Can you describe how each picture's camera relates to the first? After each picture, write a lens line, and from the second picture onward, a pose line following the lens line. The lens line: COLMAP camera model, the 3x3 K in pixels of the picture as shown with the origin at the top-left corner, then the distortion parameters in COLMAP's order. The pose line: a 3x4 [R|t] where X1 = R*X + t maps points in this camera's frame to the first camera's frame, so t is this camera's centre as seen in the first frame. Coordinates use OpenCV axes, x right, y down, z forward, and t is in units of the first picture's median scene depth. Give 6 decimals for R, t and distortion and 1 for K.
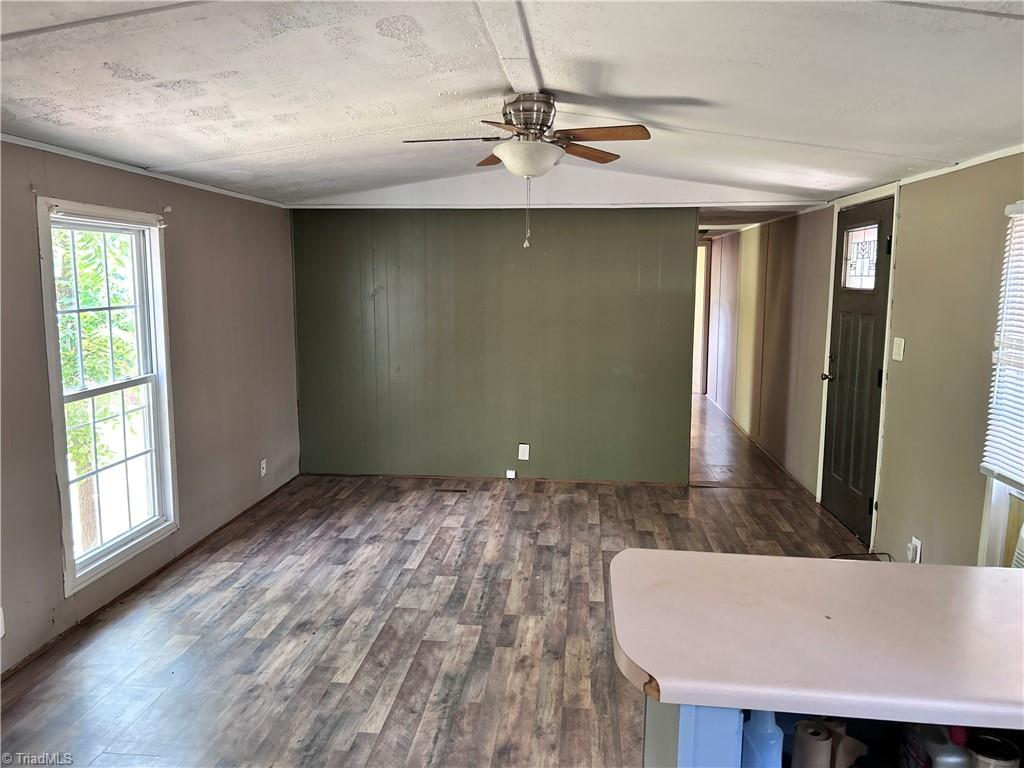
lens RADIAL K [[771.1, 0, 511.5], [0, 771.1, 383.5], [0, 0, 1]] dist [0.004370, 0.000135]
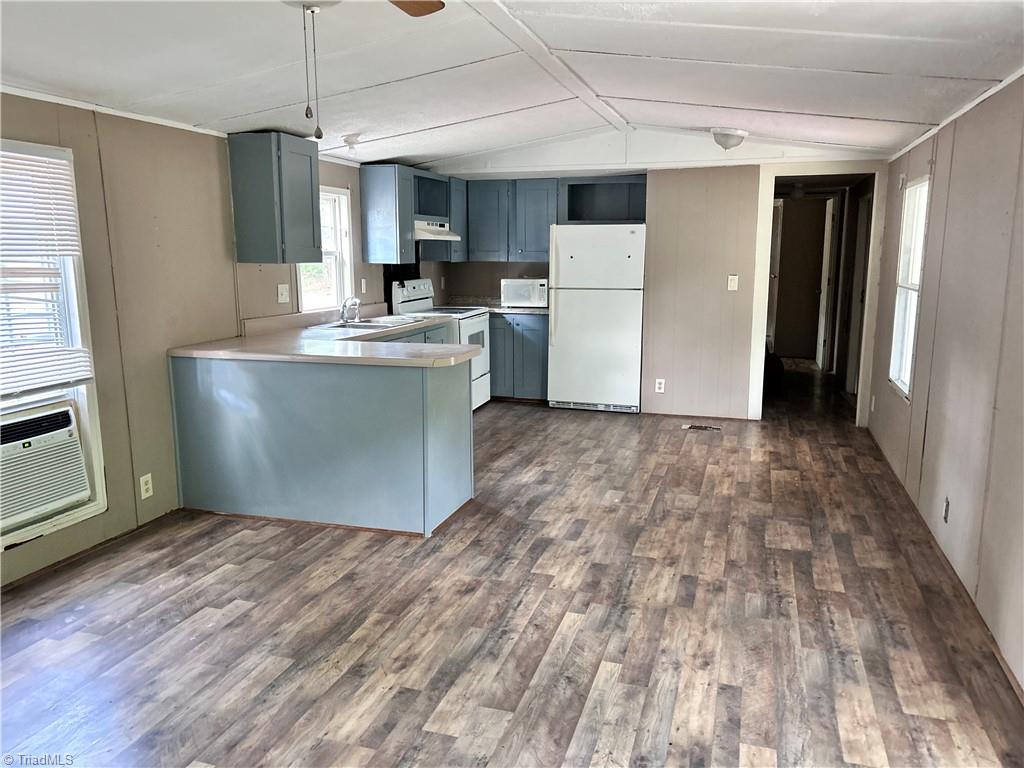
lens RADIAL K [[771.1, 0, 512.8], [0, 771.1, 383.8], [0, 0, 1]] dist [0.004370, 0.000135]
pose [[-0.978177, -0.048876, 0.201944, -0.268109], [0.015999, 0.951334, 0.307747, -0.199887], [-0.207158, 0.304262, -0.929791, 1.724116]]
